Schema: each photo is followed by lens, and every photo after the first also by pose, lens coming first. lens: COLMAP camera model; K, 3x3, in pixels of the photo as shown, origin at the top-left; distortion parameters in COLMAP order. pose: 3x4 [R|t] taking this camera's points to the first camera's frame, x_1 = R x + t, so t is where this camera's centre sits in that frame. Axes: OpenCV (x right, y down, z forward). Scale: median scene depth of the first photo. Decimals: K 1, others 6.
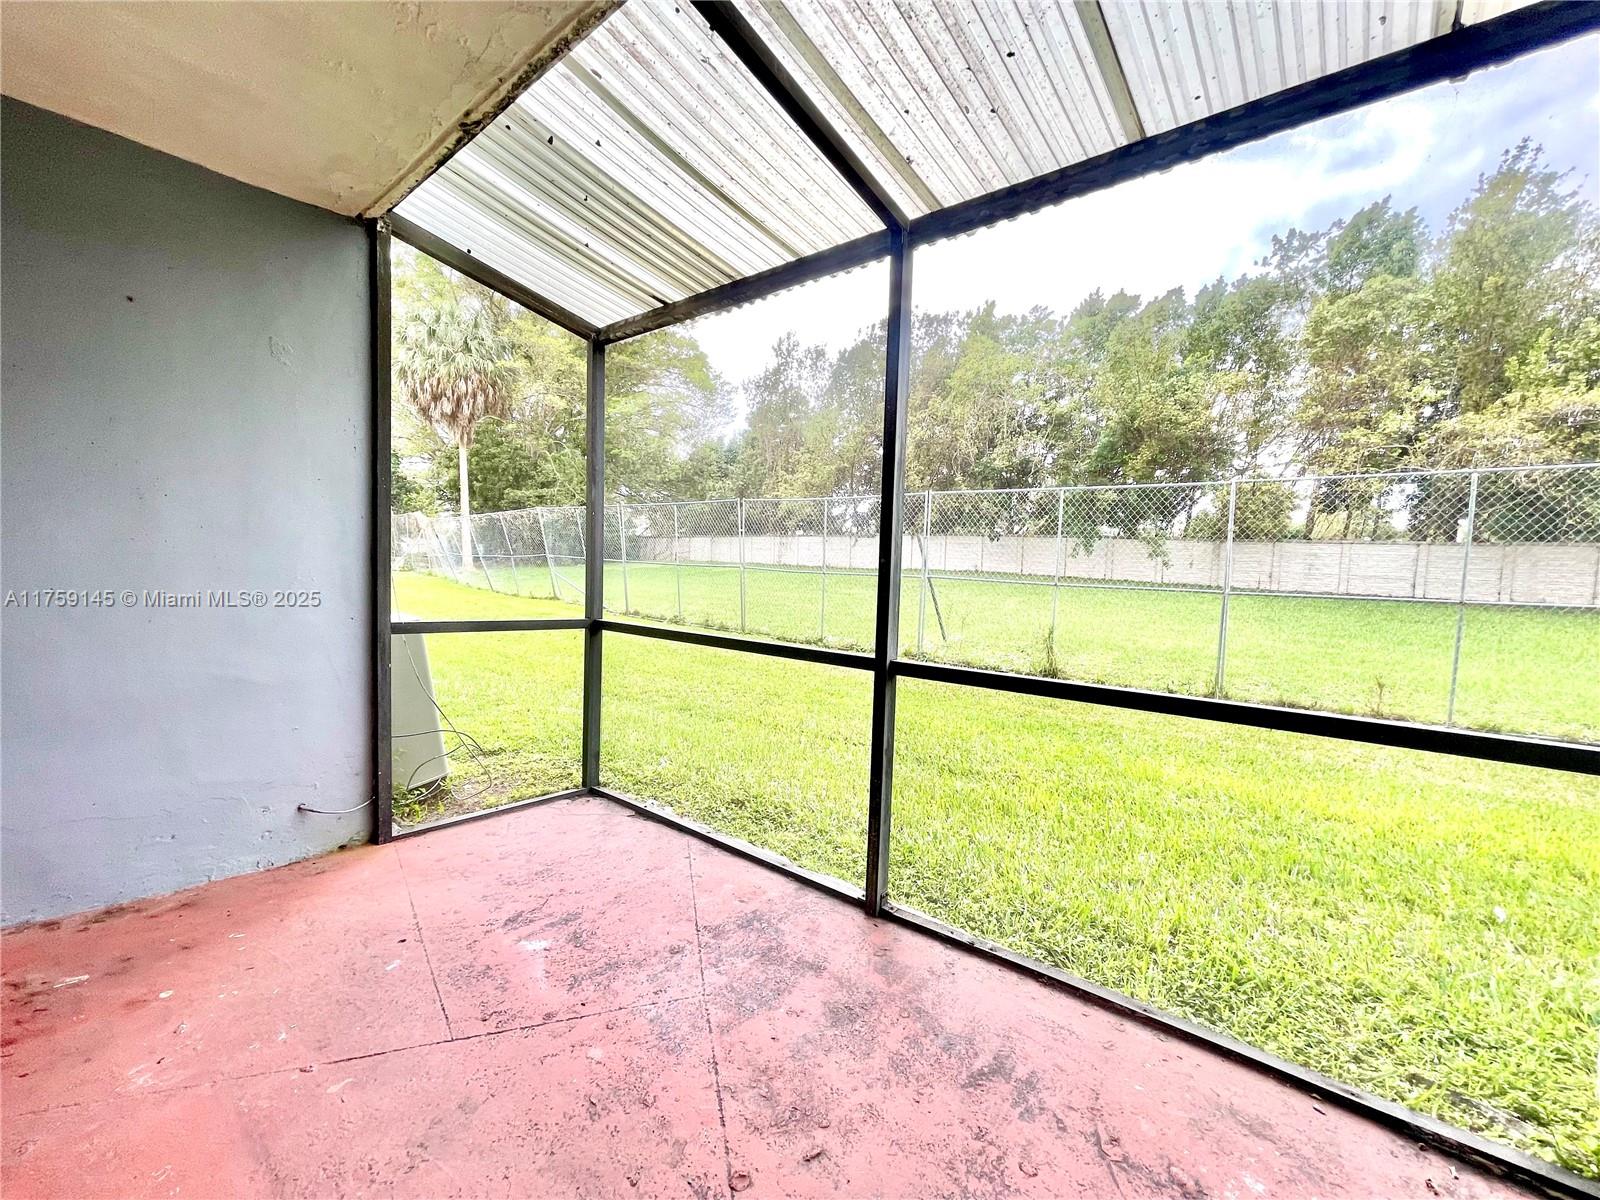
lens RADIAL K [[620.2, 0, 842.0], [0, 620.2, 601.4], [0, 0, 1]] dist [-0.001929, -0.000352]
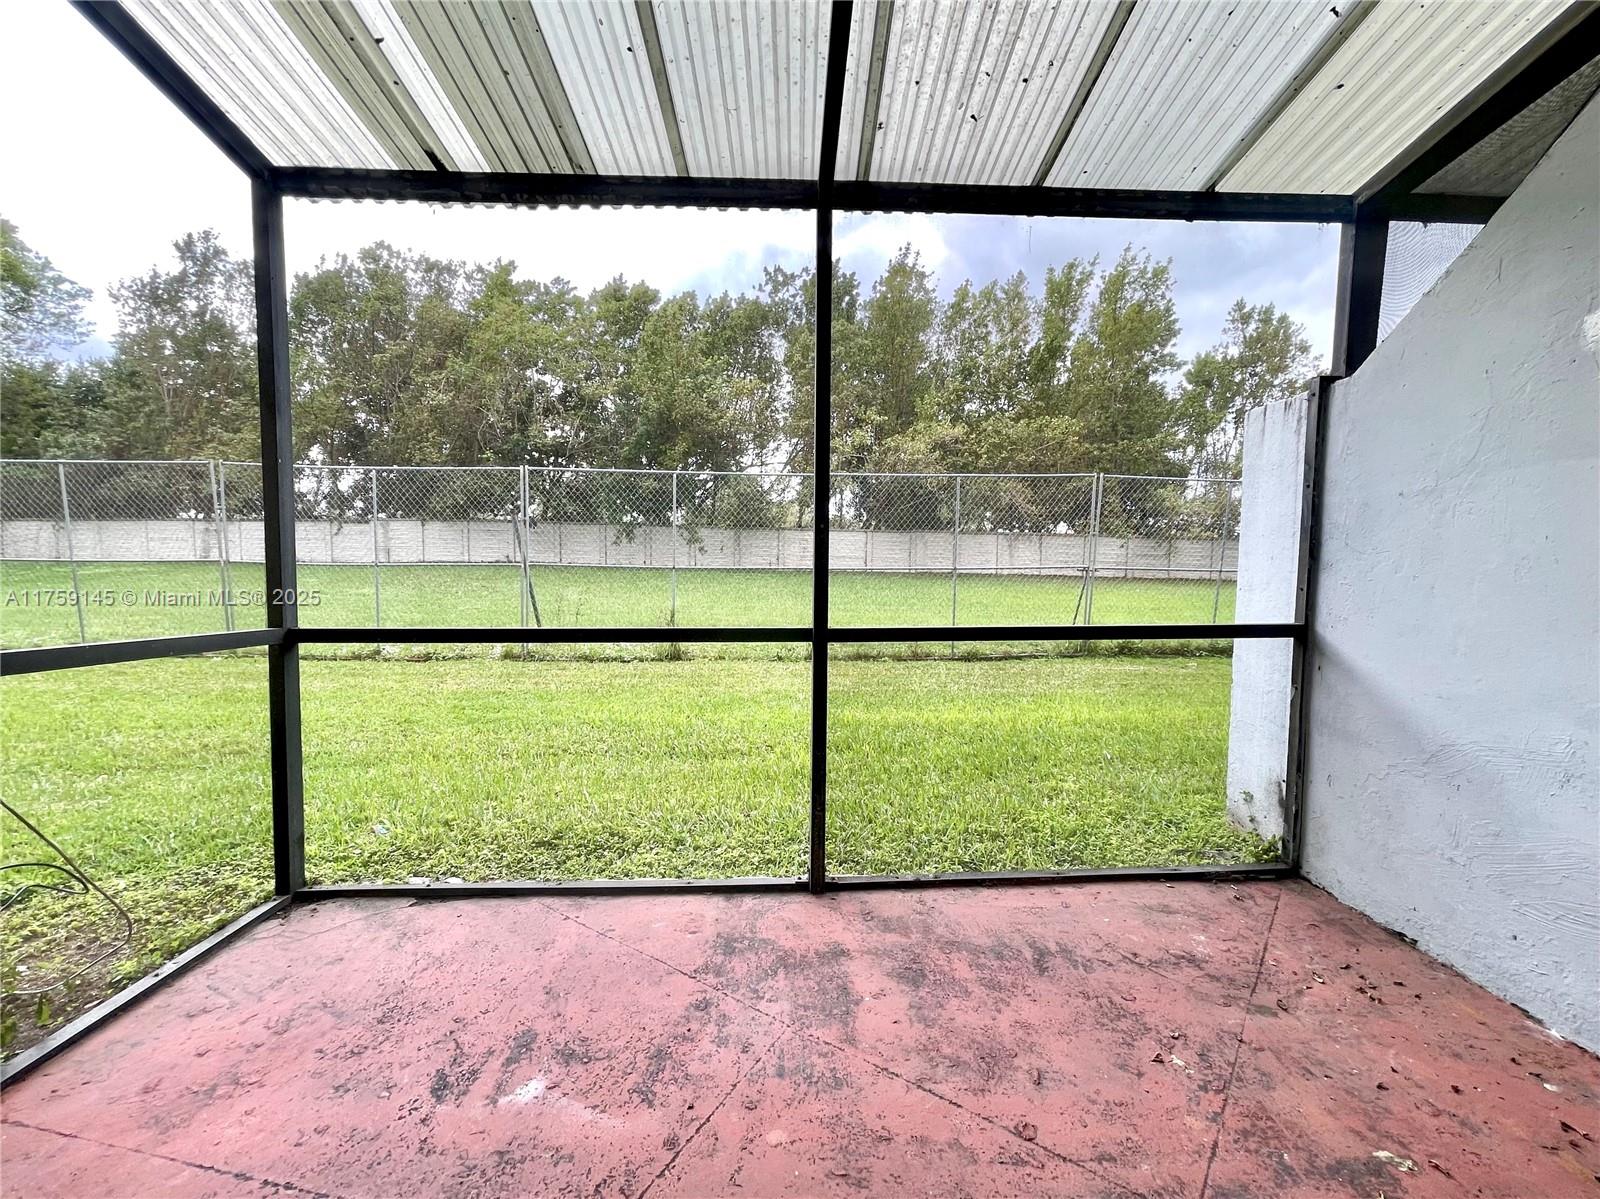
lens RADIAL K [[644.0, 0, 800.0], [0, 644.0, 599.5], [0, 0, 1]] dist [-0.002947, -0.000237]
pose [[0.776400, -0.065630, 0.626814, -0.394895], [0.058798, 0.997768, 0.031641, 0.009462], [-0.627492, 0.012289, 0.778526, 0.155961]]
